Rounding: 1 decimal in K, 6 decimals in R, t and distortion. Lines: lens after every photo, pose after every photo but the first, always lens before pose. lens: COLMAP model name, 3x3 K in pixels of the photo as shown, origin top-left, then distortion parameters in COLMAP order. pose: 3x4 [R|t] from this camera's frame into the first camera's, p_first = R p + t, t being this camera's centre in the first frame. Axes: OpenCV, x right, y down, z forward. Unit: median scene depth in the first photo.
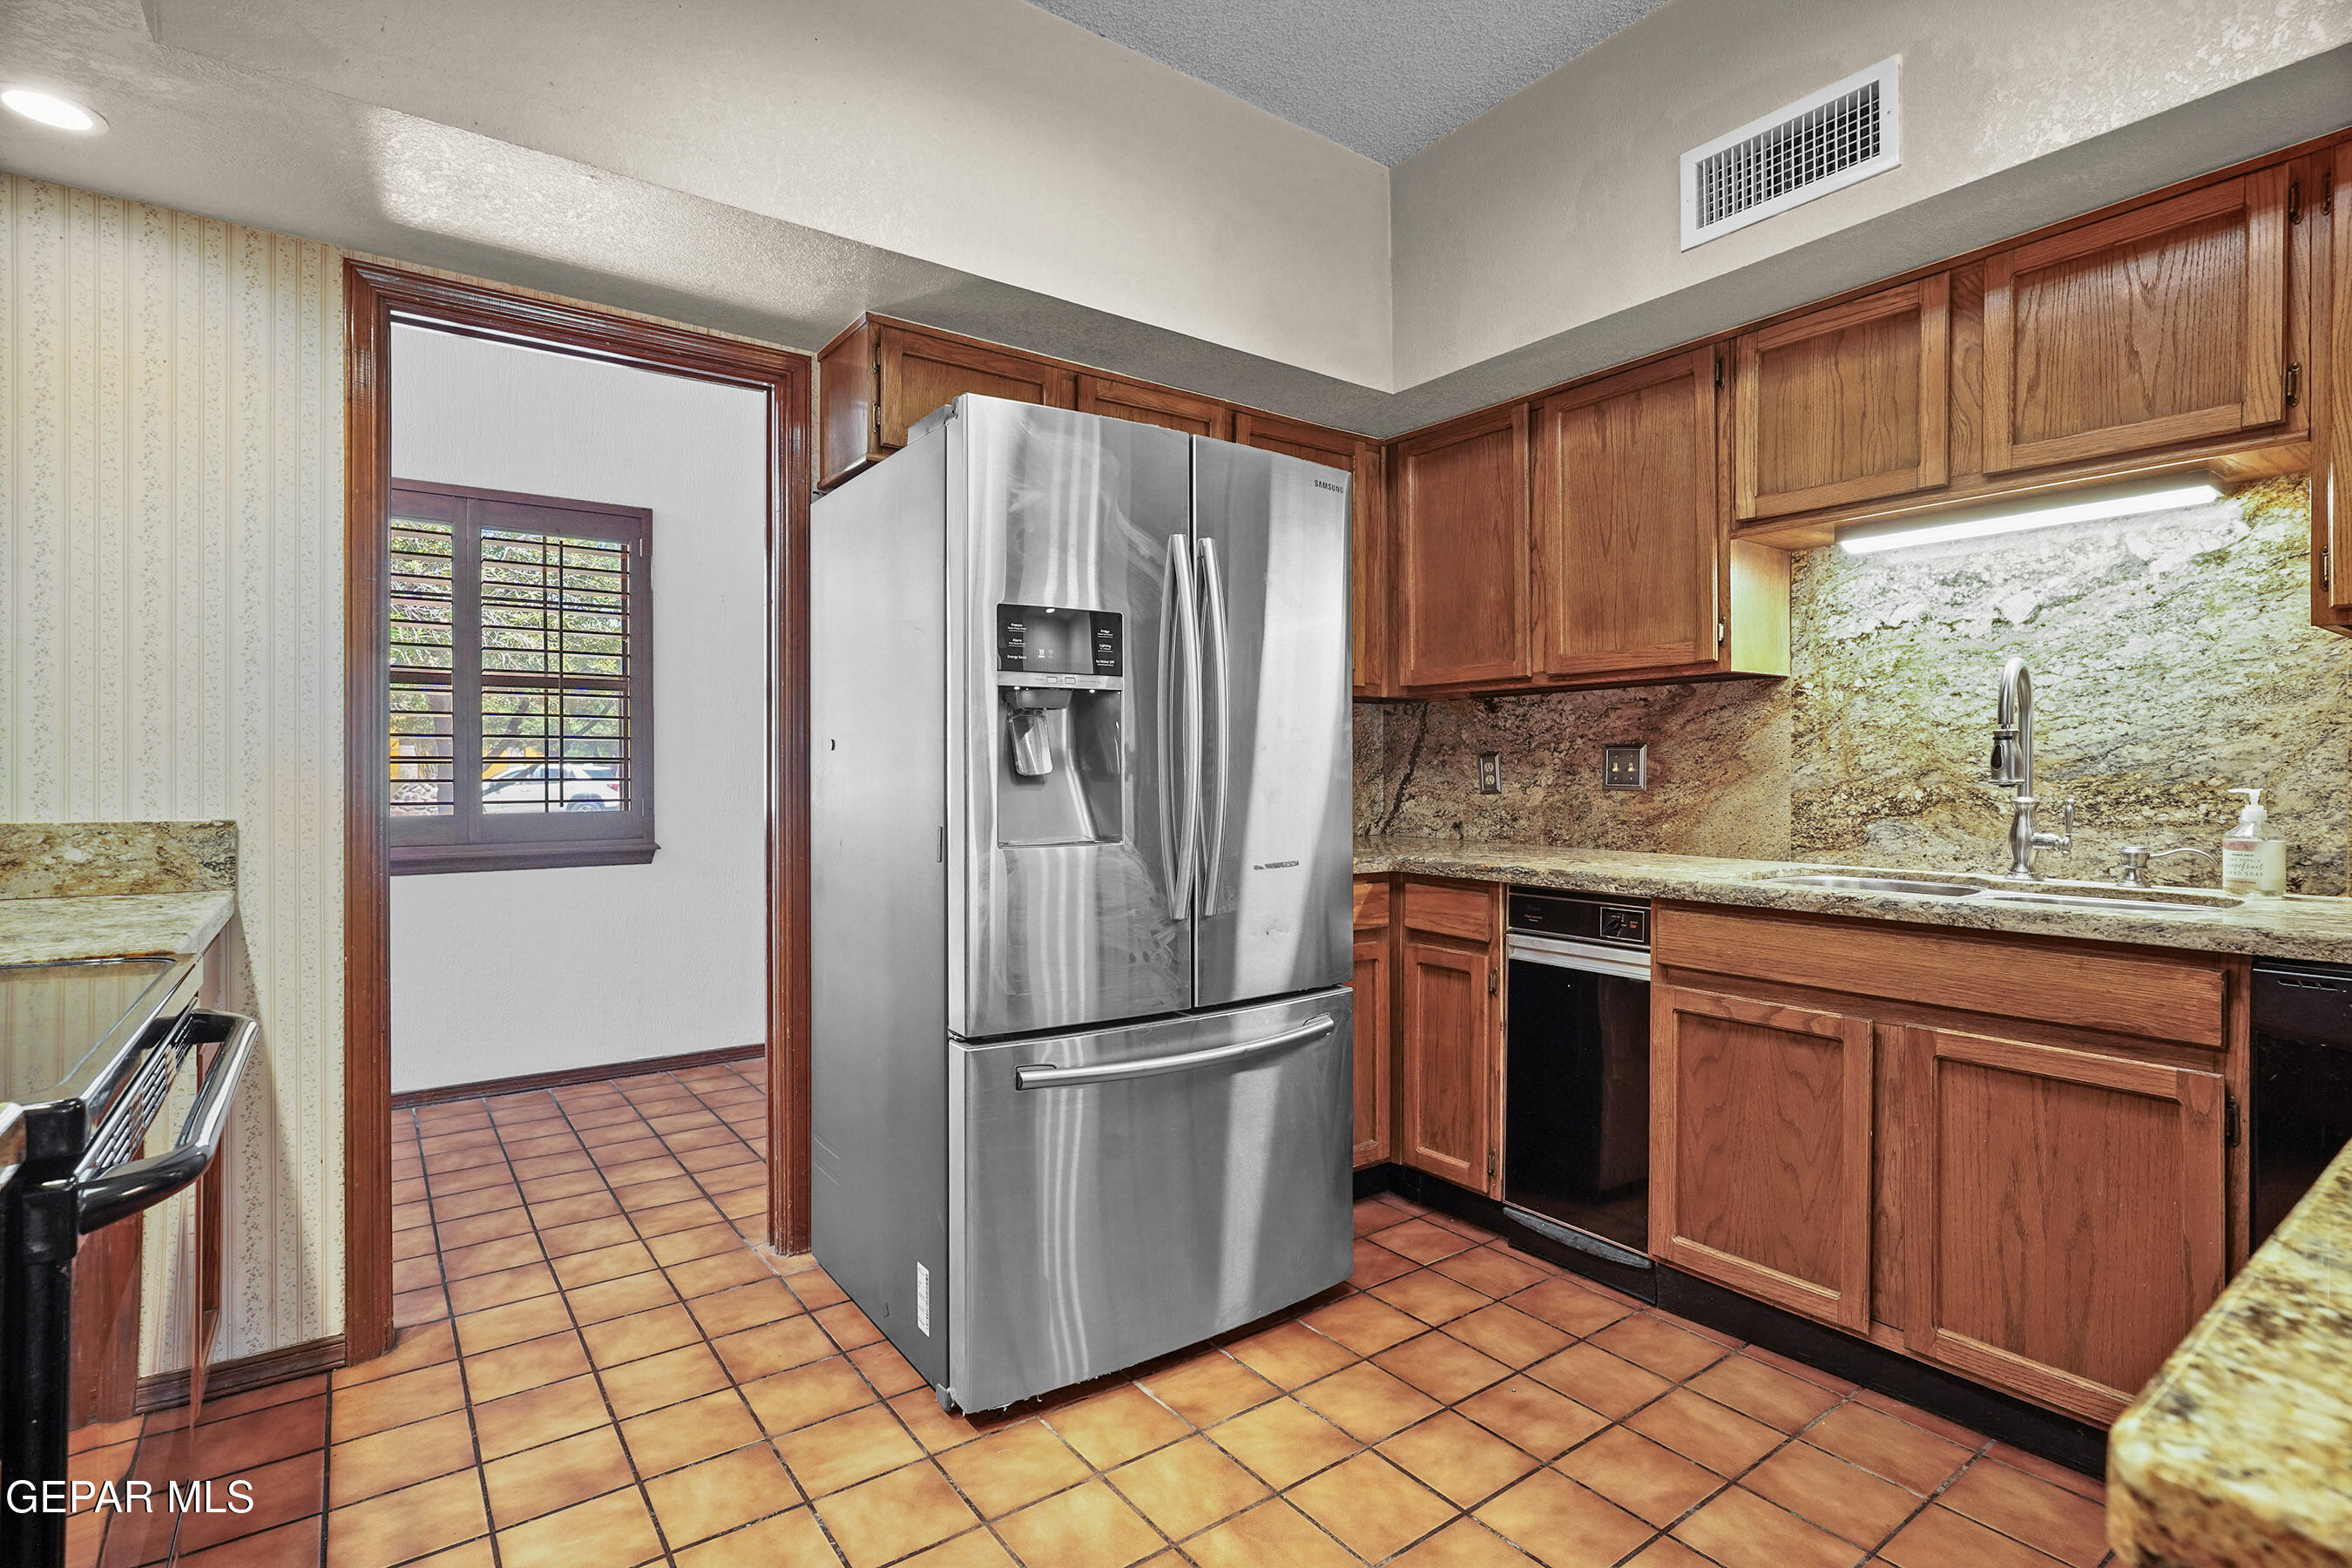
lens RADIAL K [[1127.2, 0, 1164.5], [0, 1127.2, 774.8], [0, 0, 1]] dist [0.002728, -0.000198]
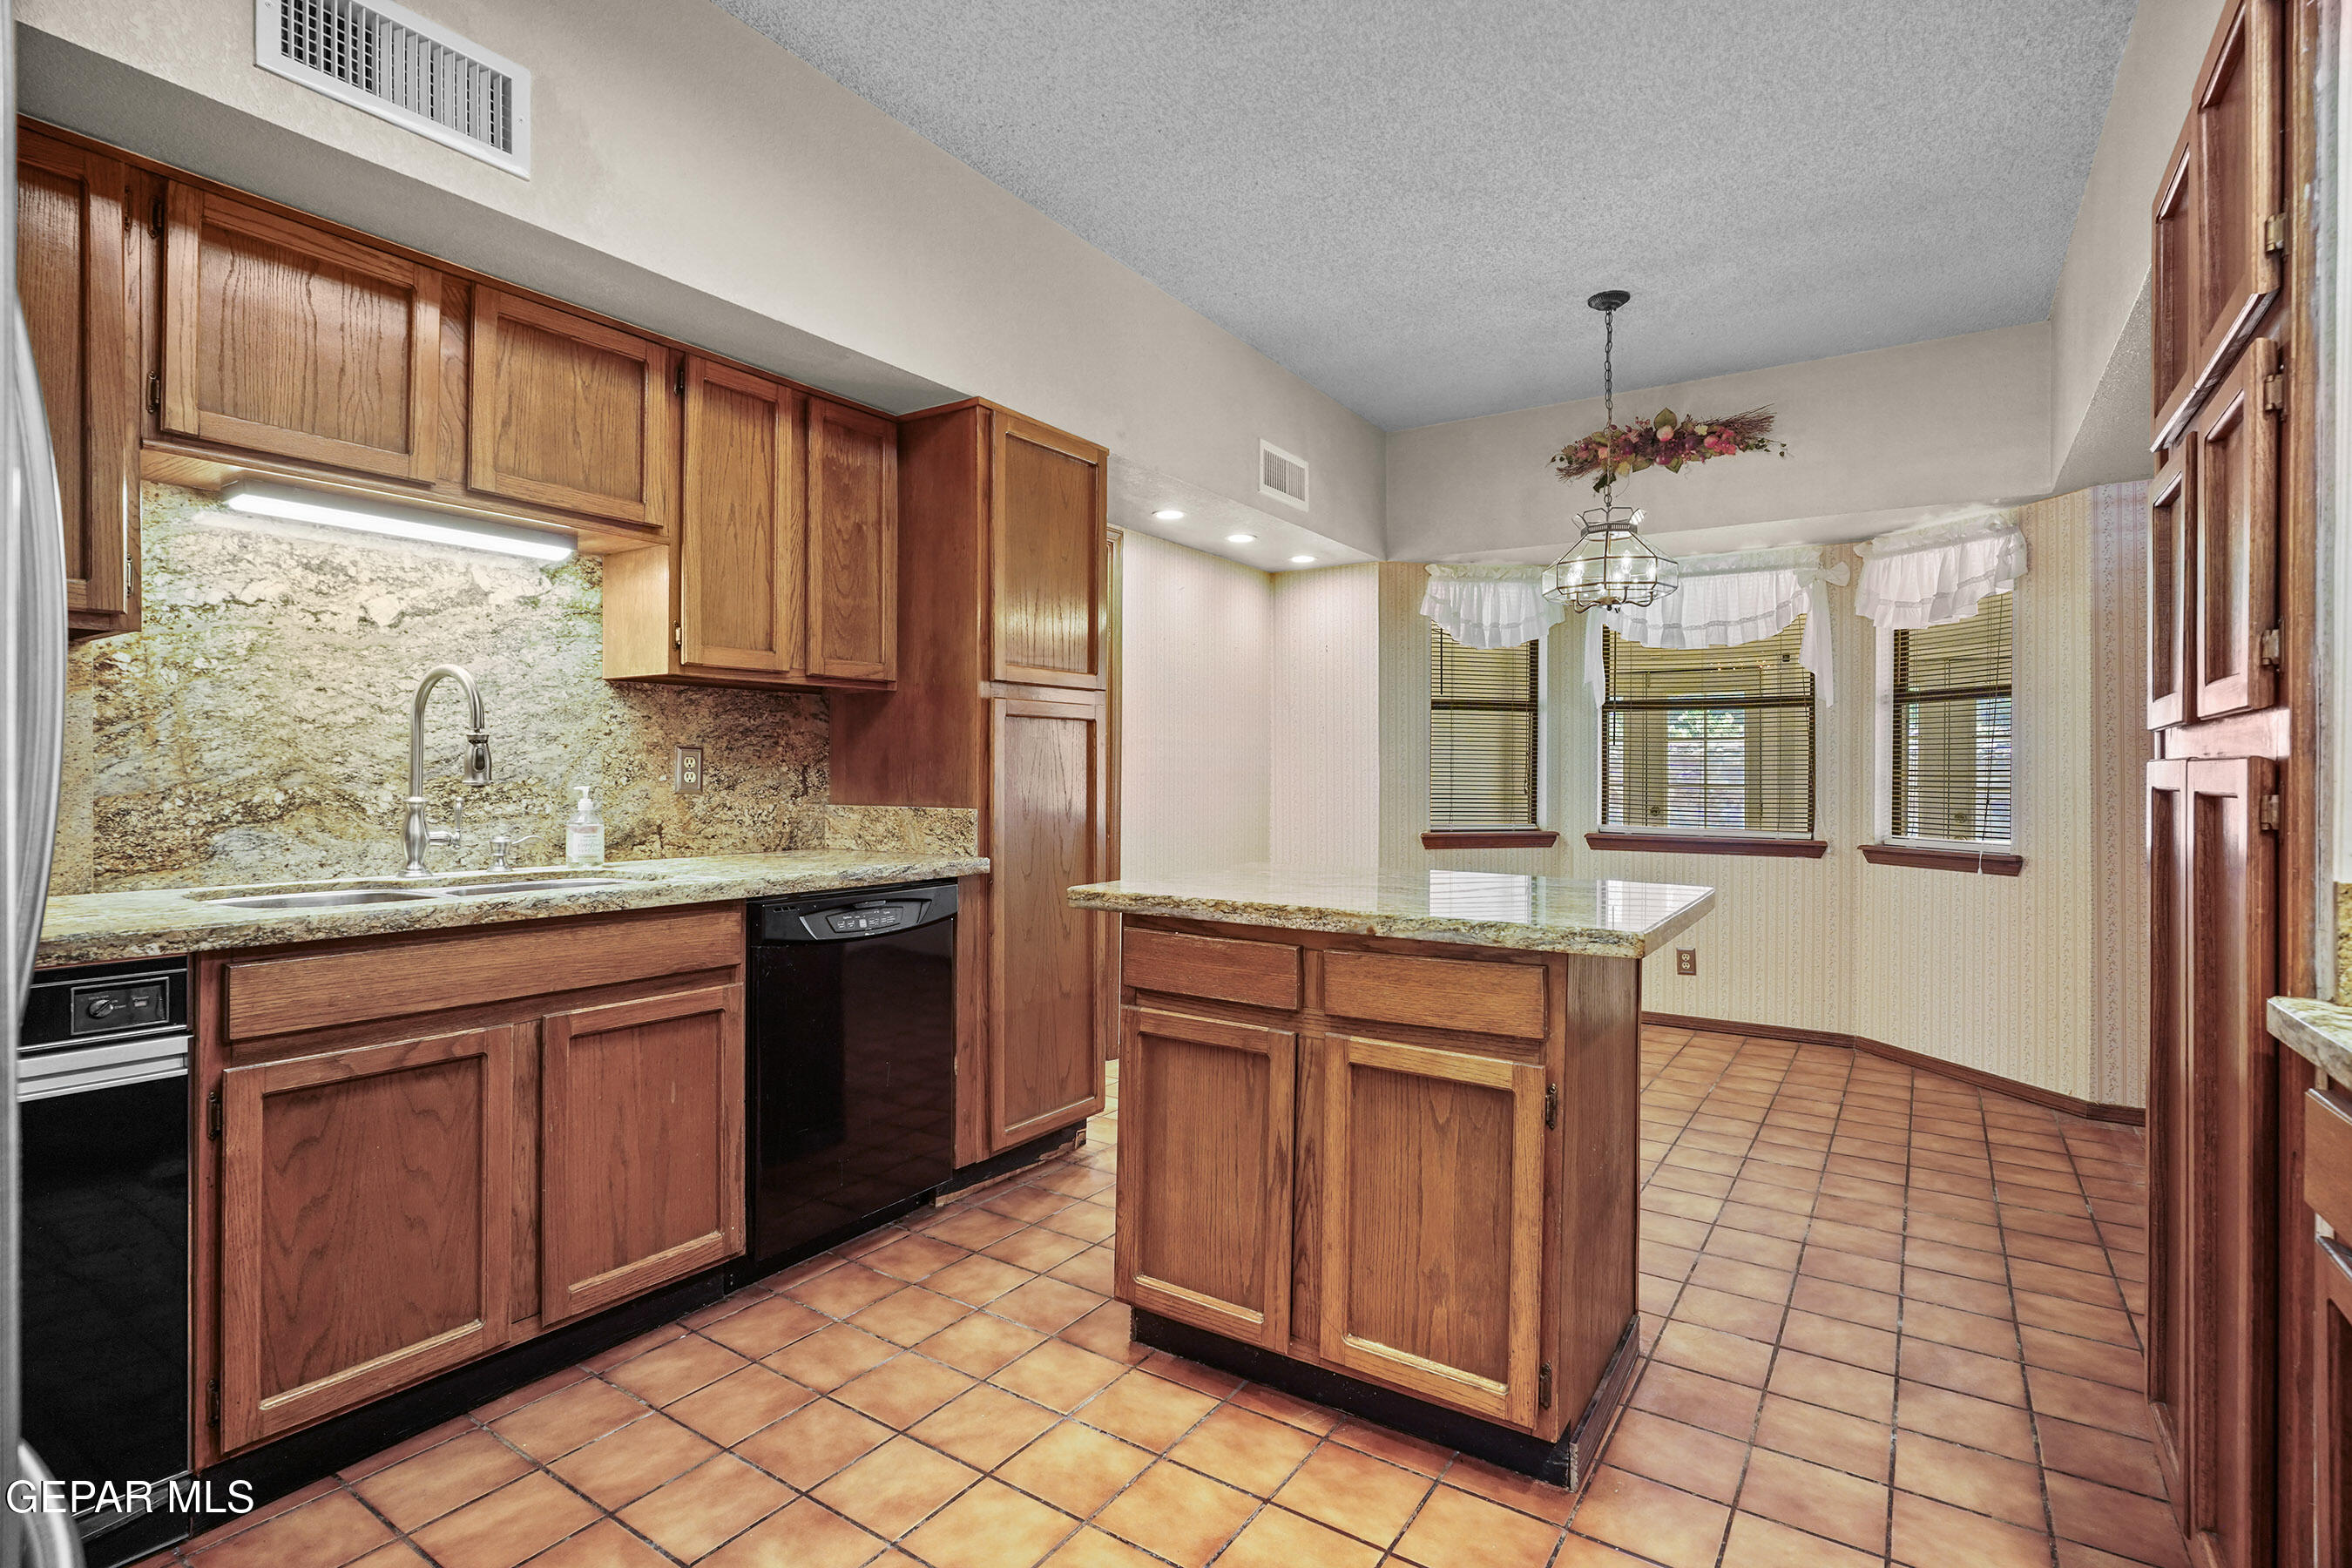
lens RADIAL K [[1127.2, 0, 1161.9], [0, 1127.2, 776.9], [0, 0, 1]] dist [0.002728, -0.000198]
pose [[-0.335940, -0.003763, 0.941876, -0.442894], [-0.003510, 0.999990, 0.002743, -0.004118], [-0.941877, -0.002385, -0.335950, 0.701771]]
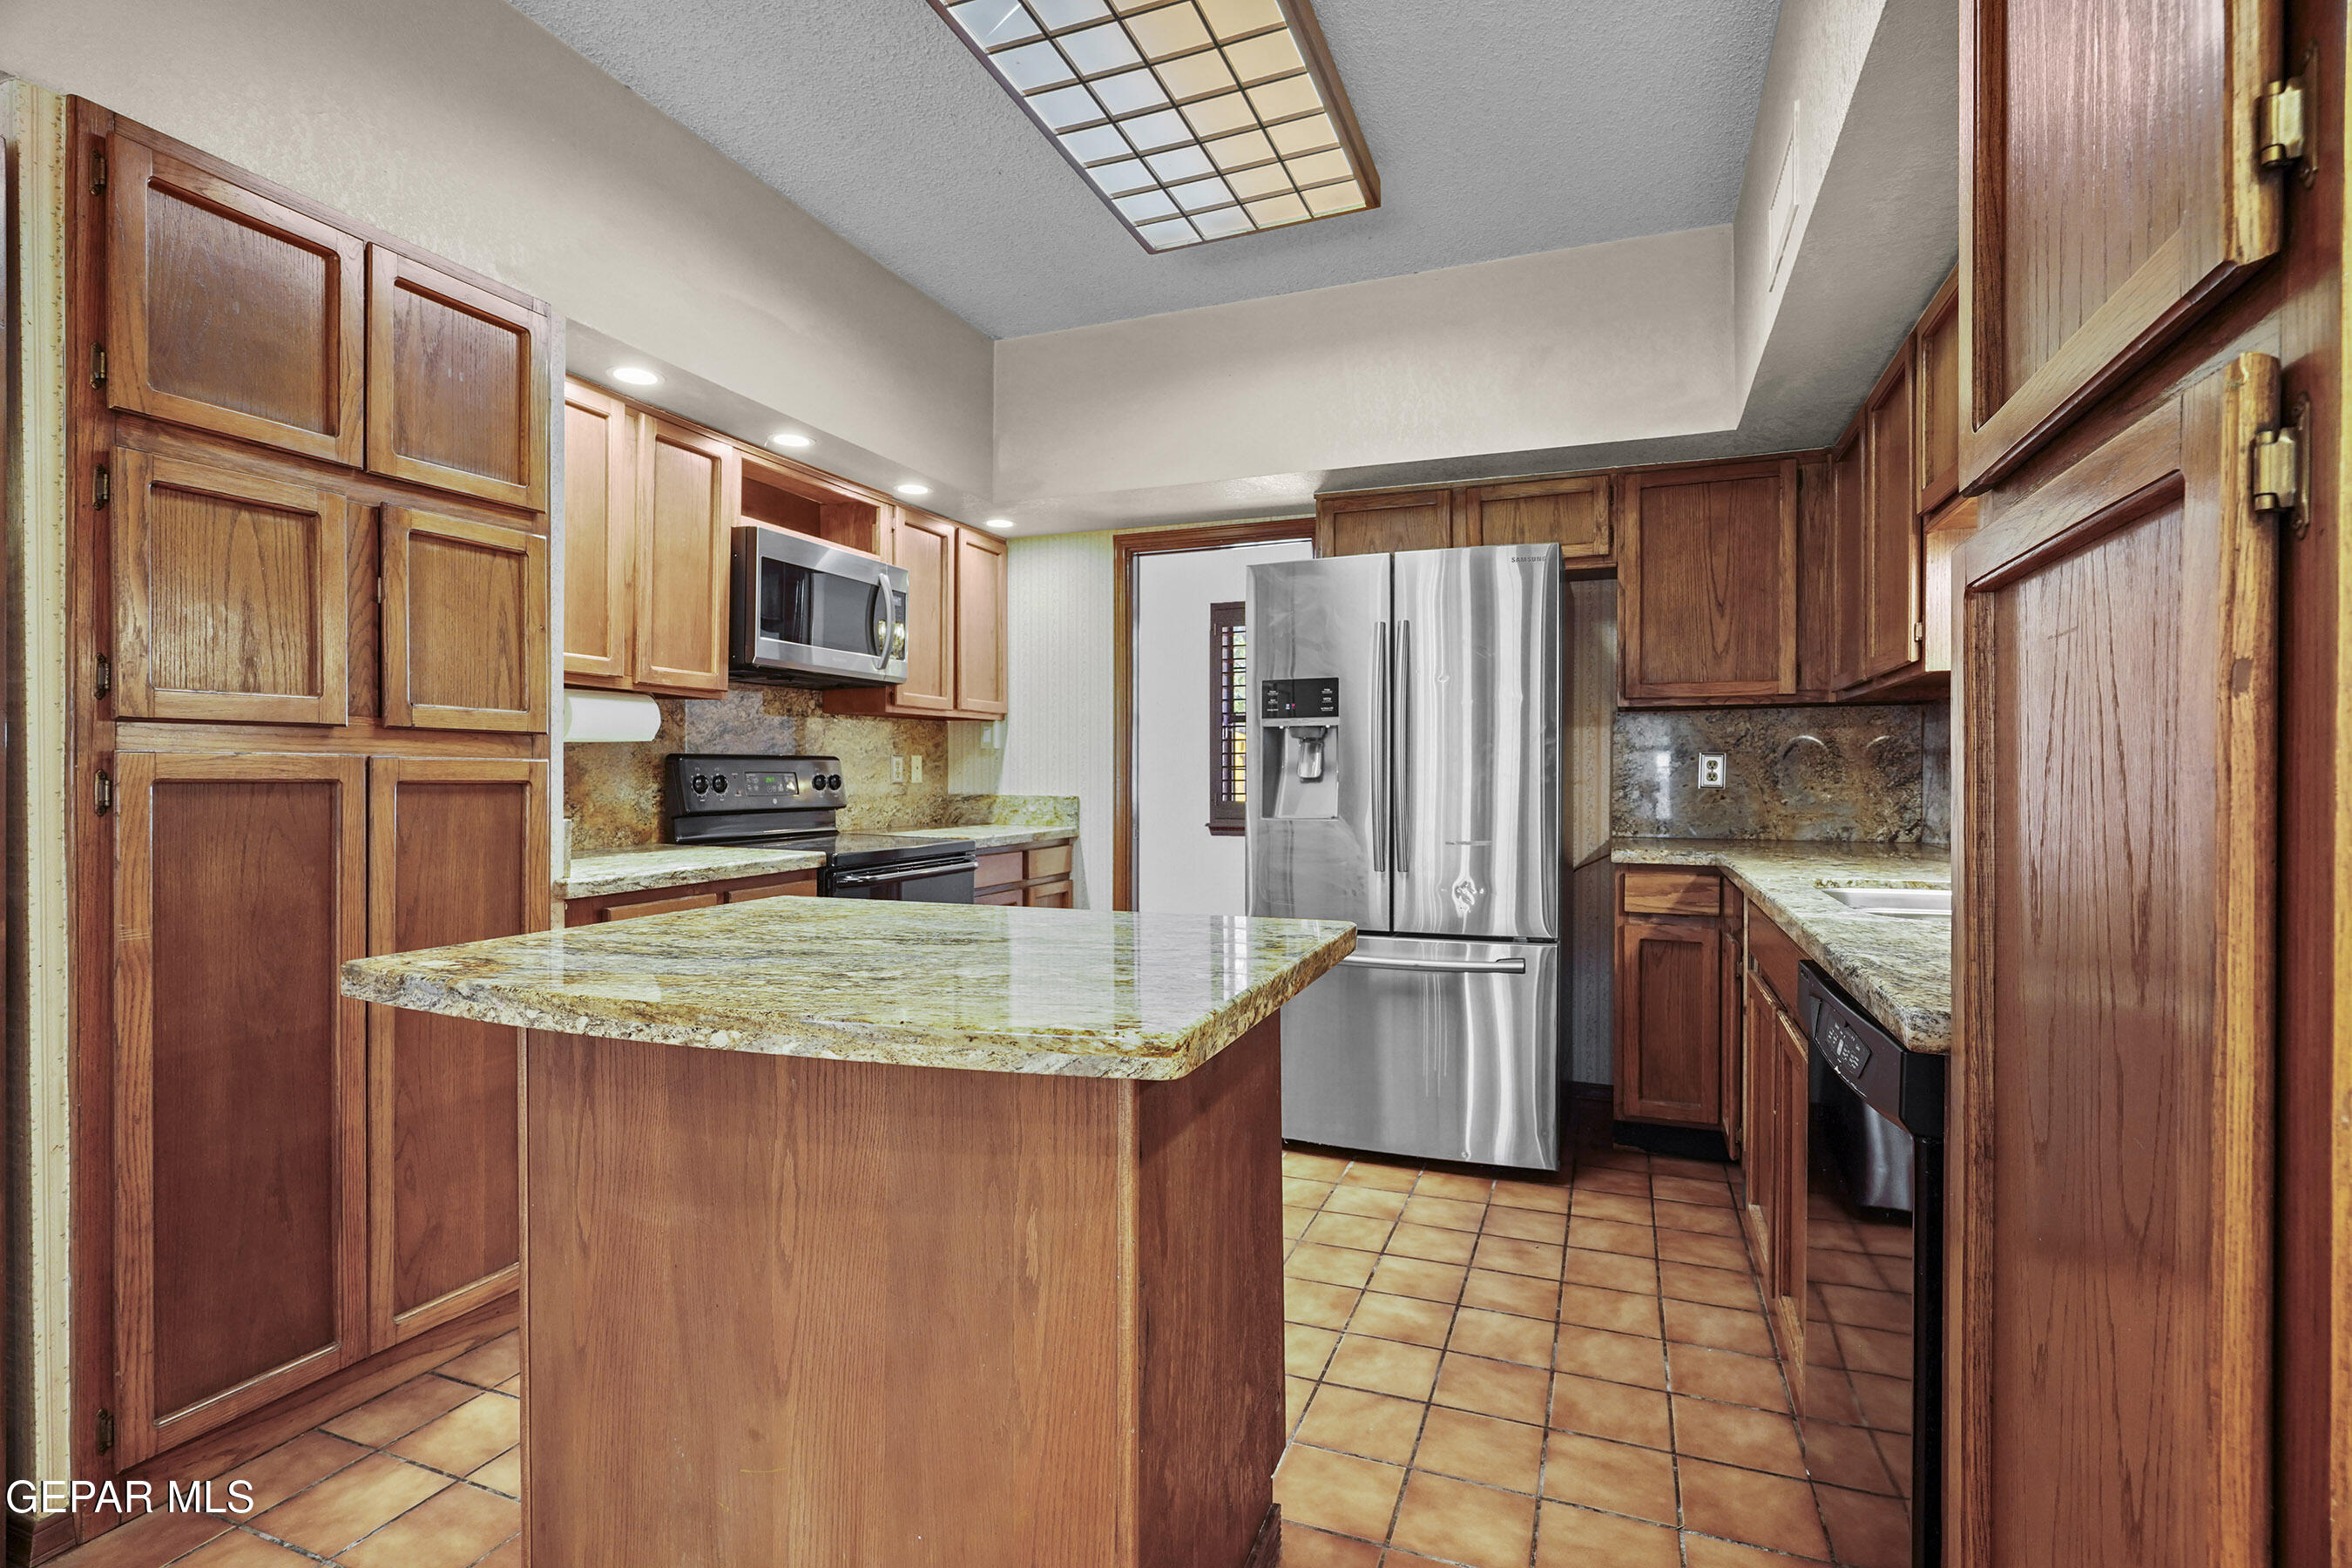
lens RADIAL K [[1127.2, 0, 1171.4], [0, 1127.2, 779.3], [0, 0, 1]] dist [0.002728, -0.000198]
pose [[0.534353, 0.004379, -0.845250, 1.080934], [-0.002858, 0.999990, 0.003374, -0.002585], [0.845257, 0.000613, 0.534360, -0.056523]]
